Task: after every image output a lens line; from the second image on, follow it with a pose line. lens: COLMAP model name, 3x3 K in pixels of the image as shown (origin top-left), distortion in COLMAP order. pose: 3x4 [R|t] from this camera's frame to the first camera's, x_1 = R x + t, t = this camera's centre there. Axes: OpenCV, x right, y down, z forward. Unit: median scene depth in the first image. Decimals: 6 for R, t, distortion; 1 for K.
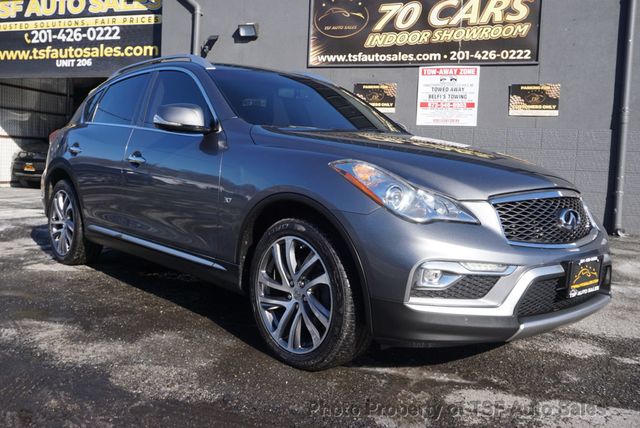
lens RADIAL K [[621.0, 0, 318.4], [0, 621.0, 212.7], [0, 0, 1]] dist [-0.009943, 0.000000]
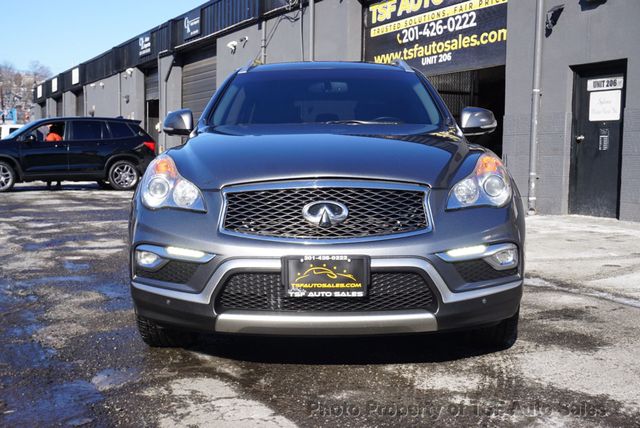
lens RADIAL K [[821.7, 0, 319.4], [0, 821.7, 216.6], [0, 0, 1]] dist [0.000931, 0.000000]
pose [[0.713355, 0.013758, -0.700668, 0.324929], [-0.033191, 0.999349, -0.014169, 0.008723], [0.700017, 0.033363, 0.713347, 0.039789]]
